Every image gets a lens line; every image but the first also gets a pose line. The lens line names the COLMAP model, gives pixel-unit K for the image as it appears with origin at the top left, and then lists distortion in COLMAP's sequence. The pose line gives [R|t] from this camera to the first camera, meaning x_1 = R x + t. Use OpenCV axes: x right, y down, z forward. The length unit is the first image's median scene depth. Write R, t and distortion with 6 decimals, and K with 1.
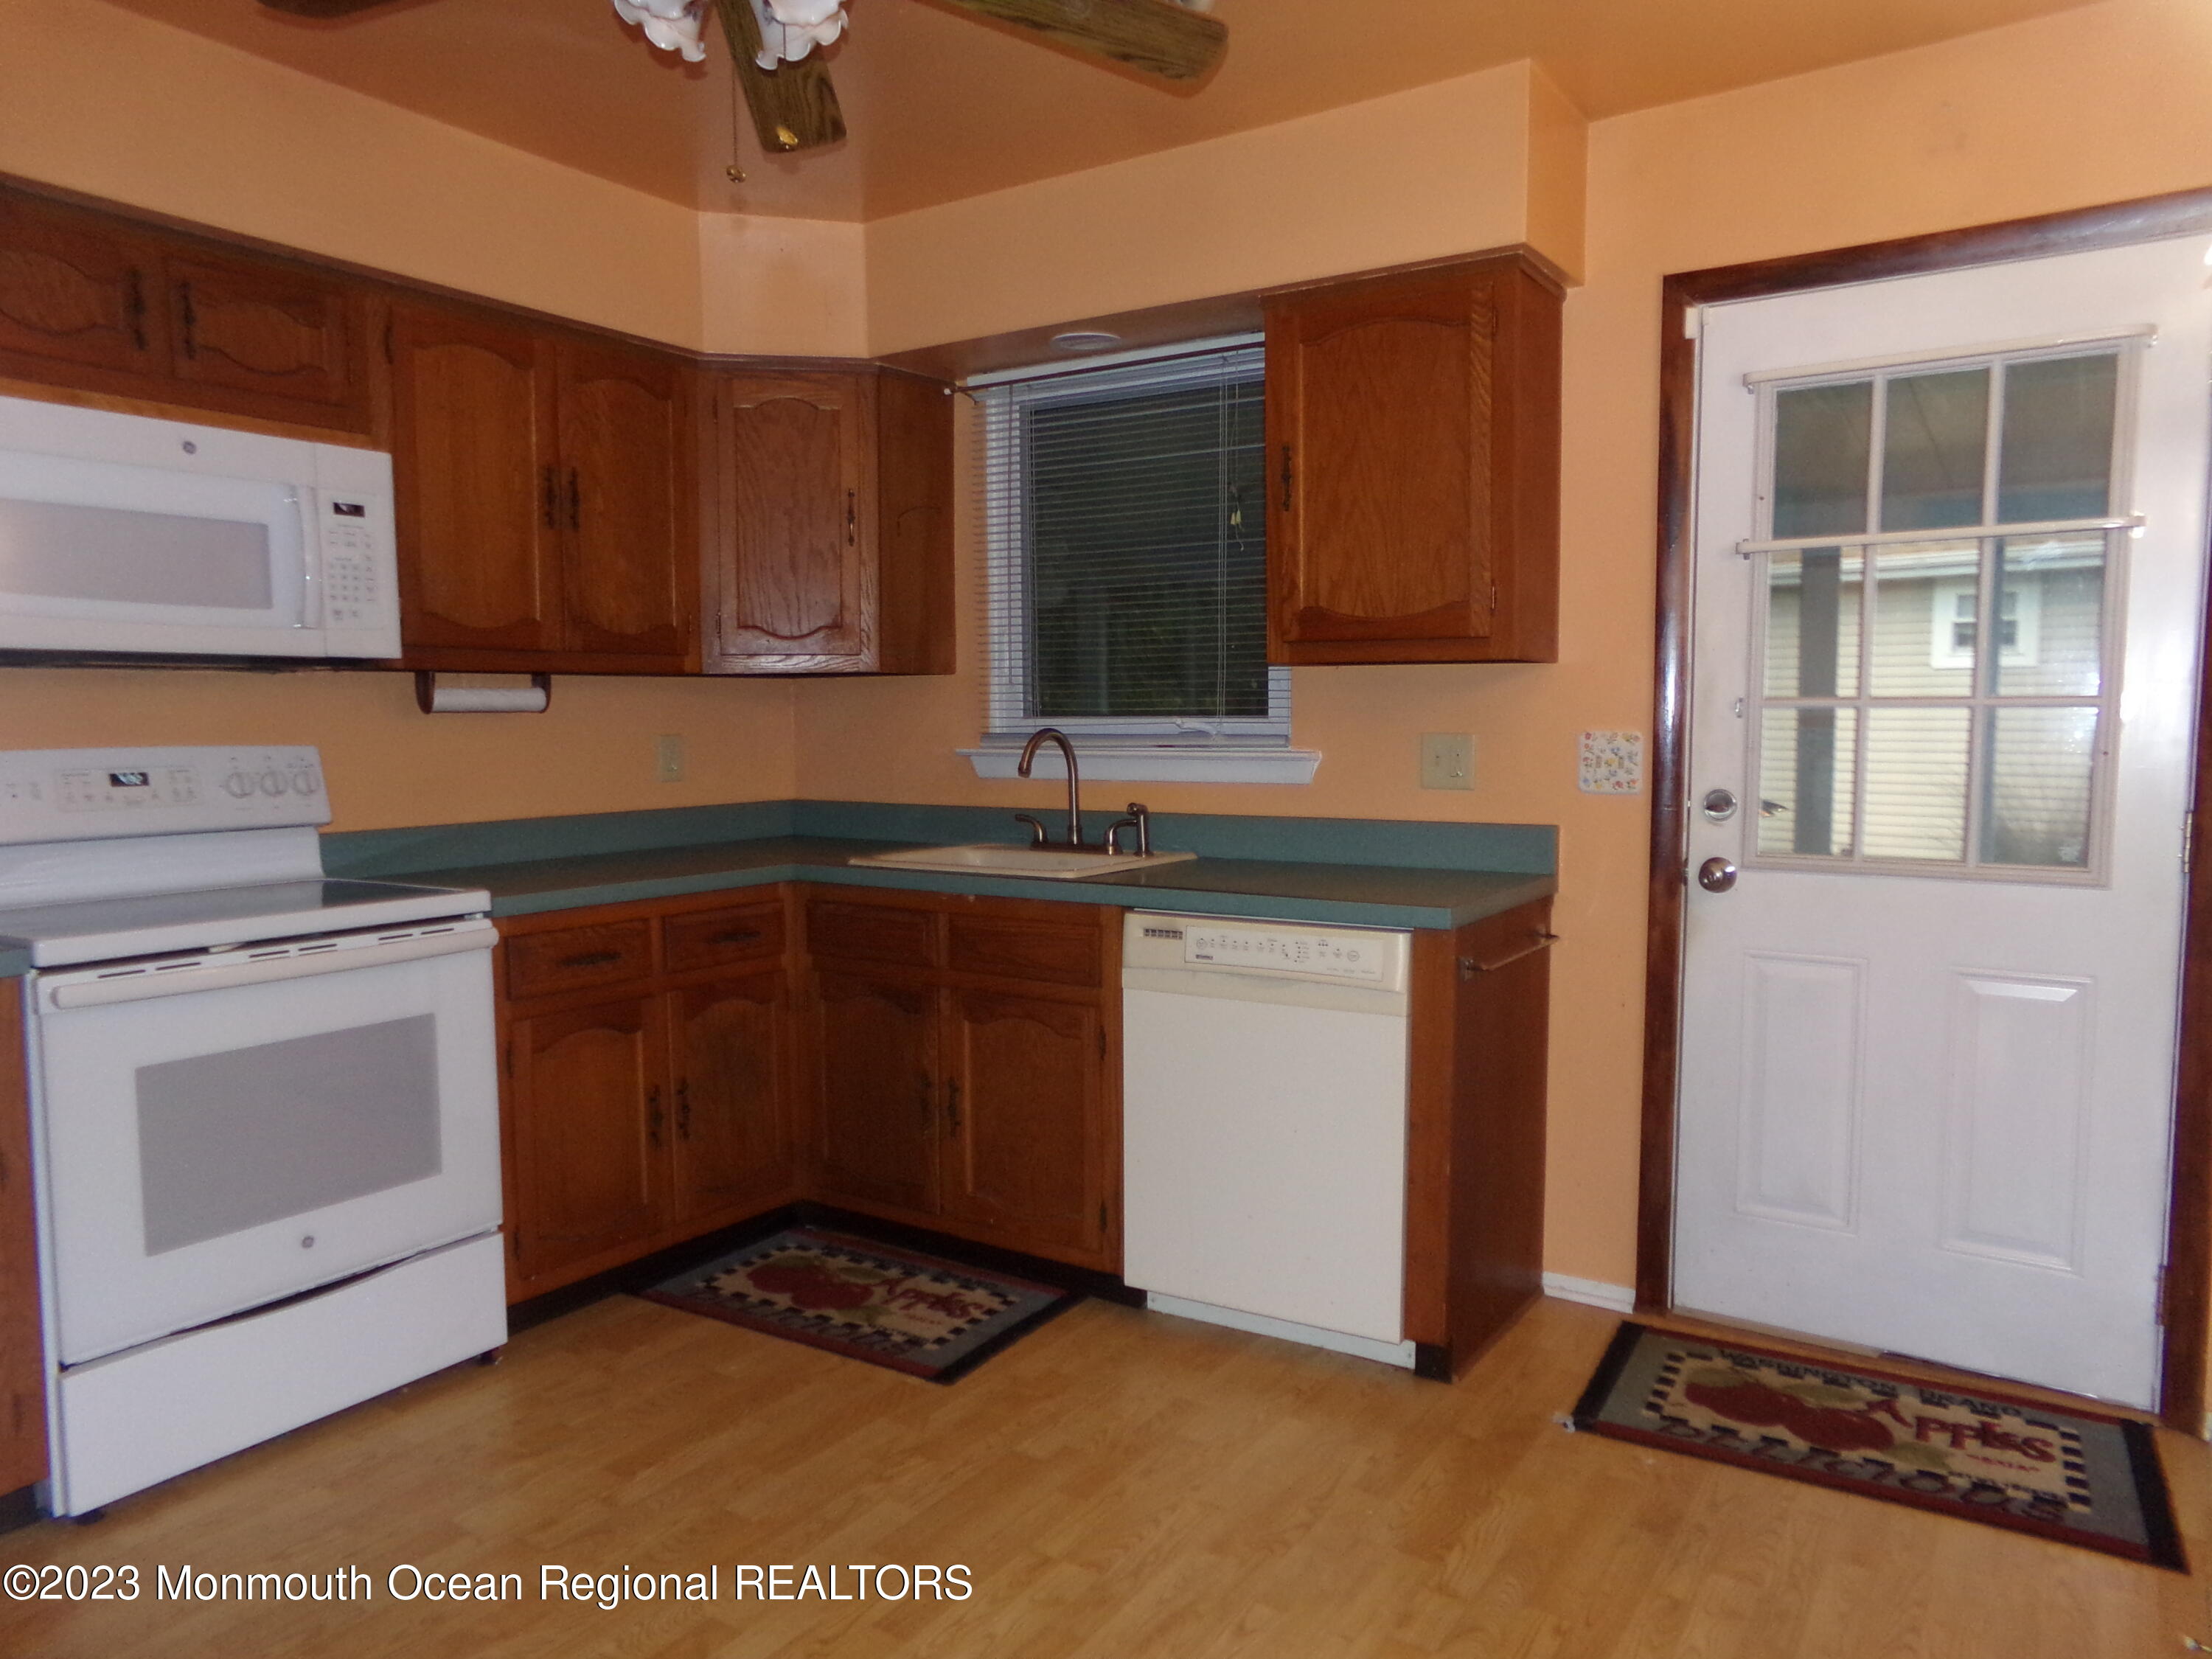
lens RADIAL K [[1510.8, 0, 1145.5], [0, 1510.8, 818.6], [0, 0, 1]] dist [-0.002991, 0.046525]
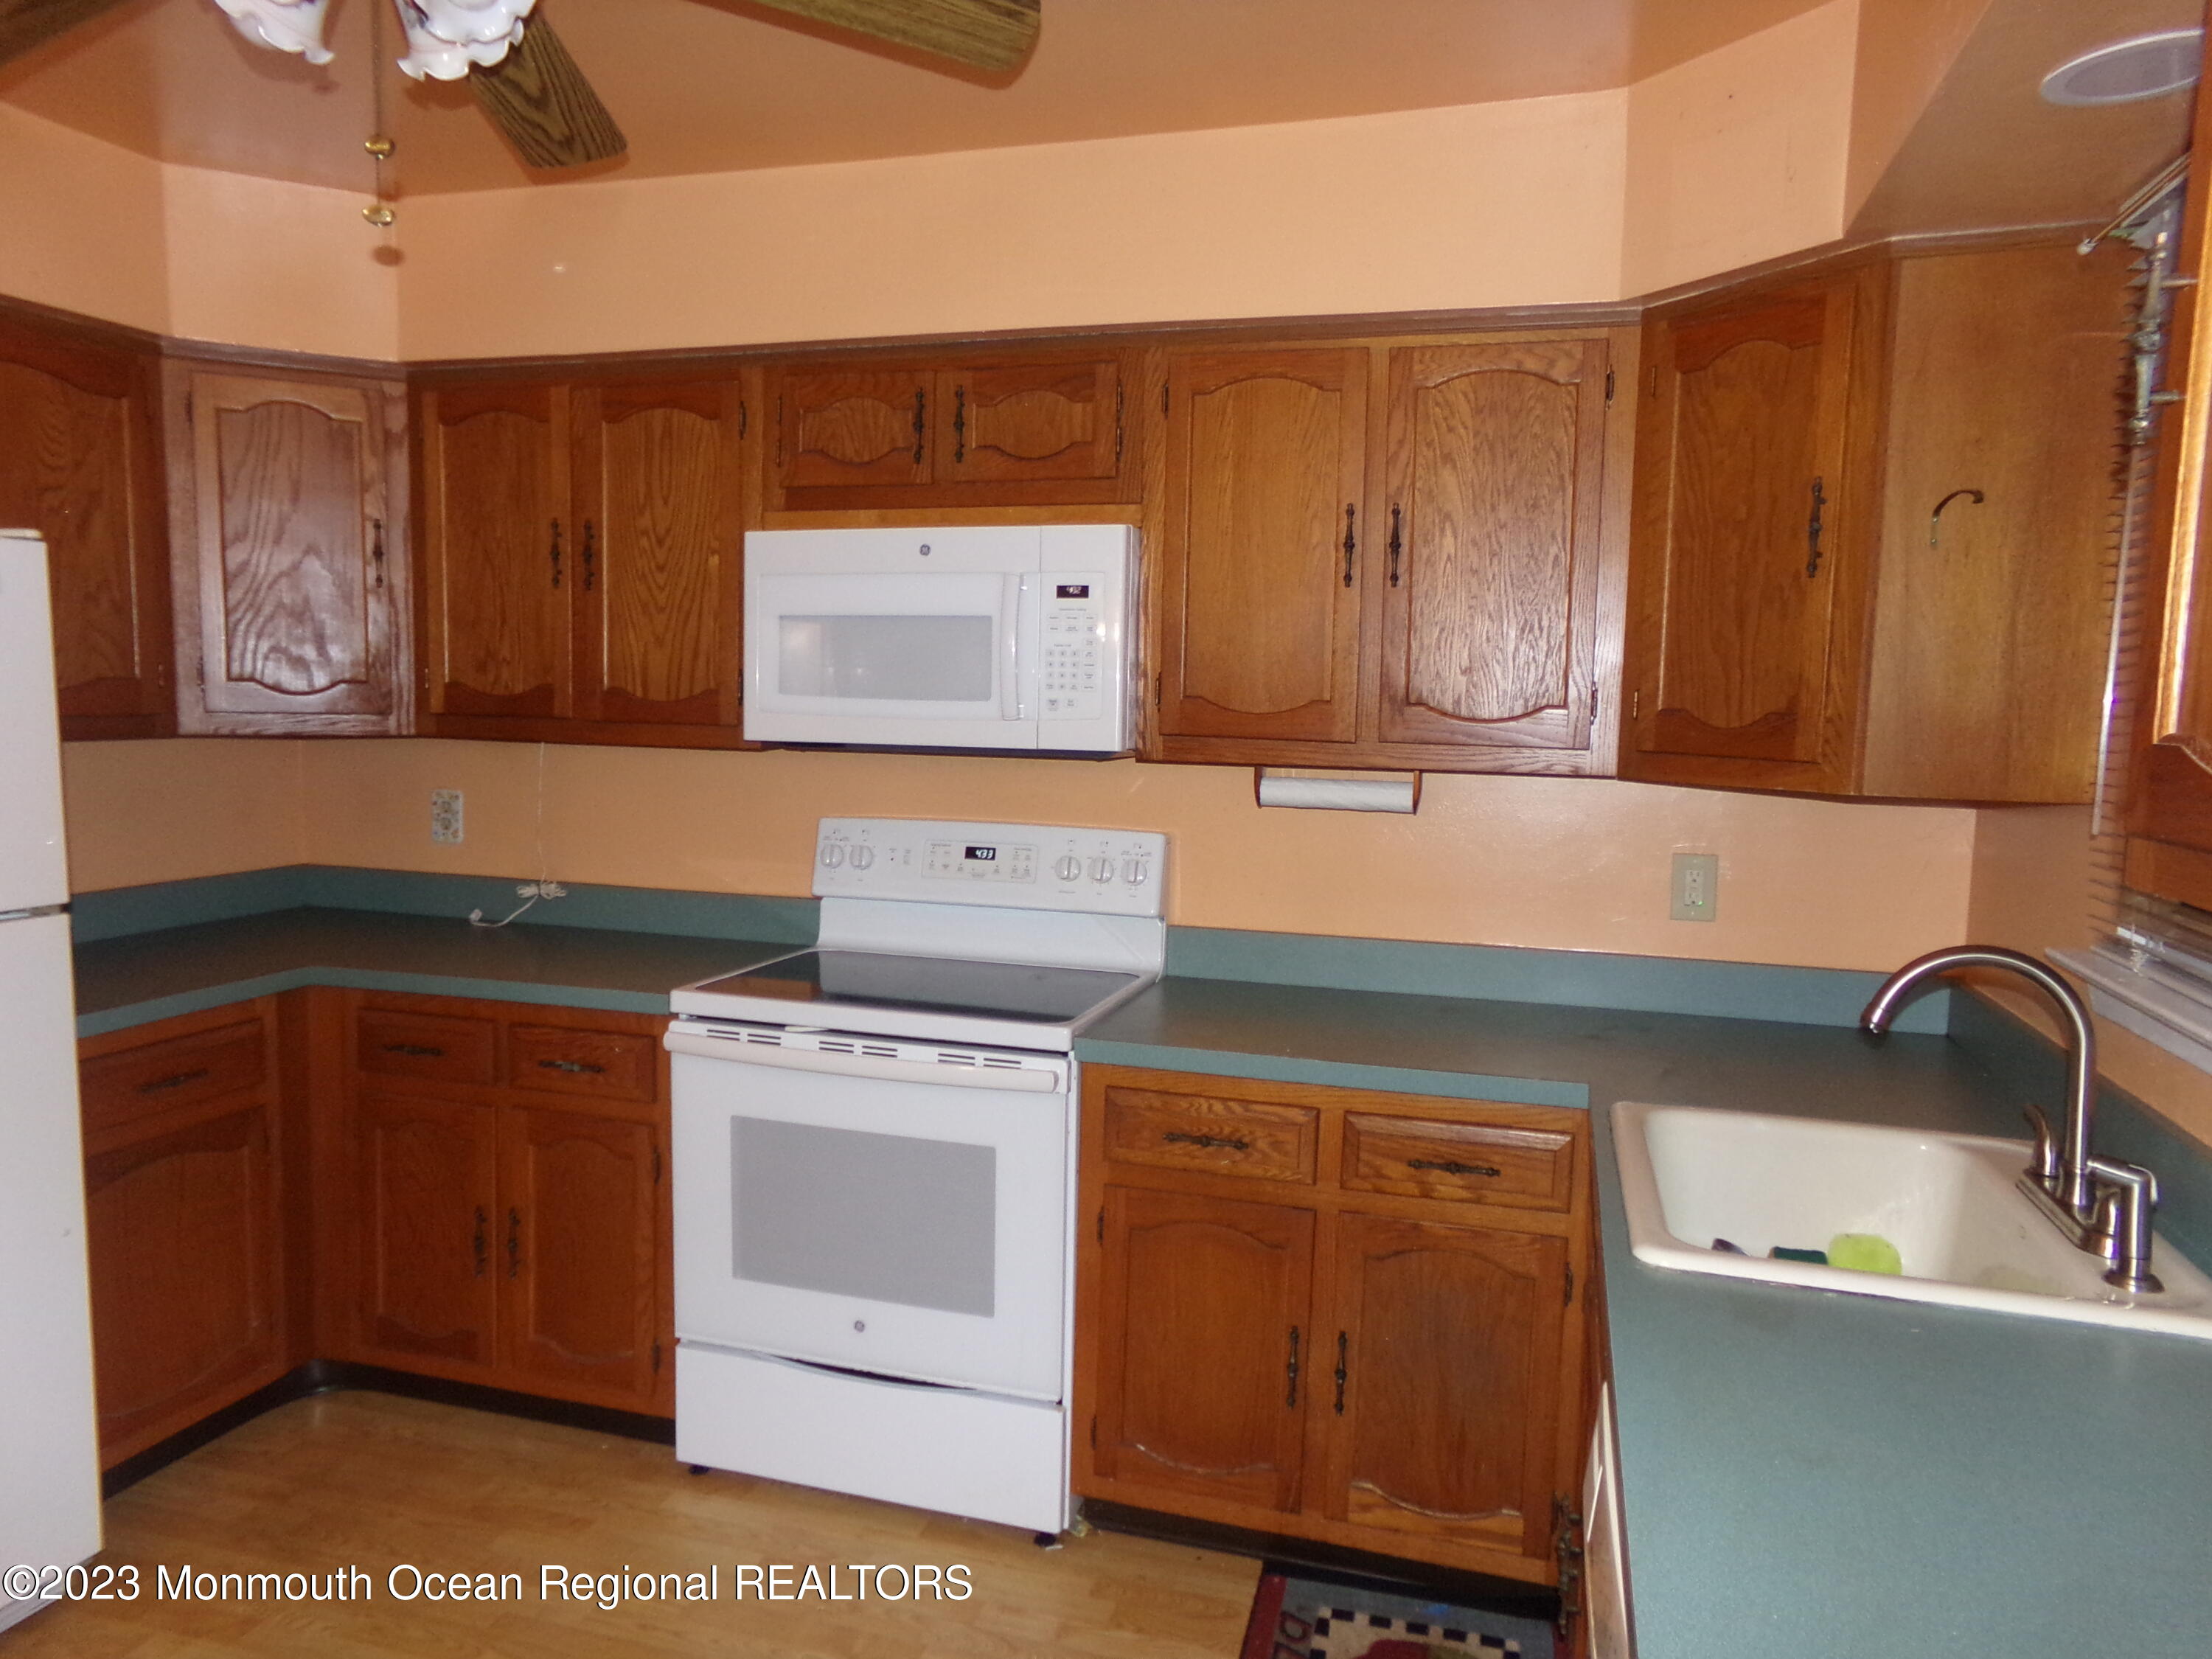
lens RADIAL K [[1508.6, 0, 1106.0], [0, 1508.6, 829.5], [0, 0, 1]] dist [-0.108712, 0.155511]
pose [[0.266941, 0.102375, -0.958260, 0.377361], [-0.097416, 0.992115, 0.078855, -0.133453], [0.958777, 0.072300, 0.274809, 0.773953]]
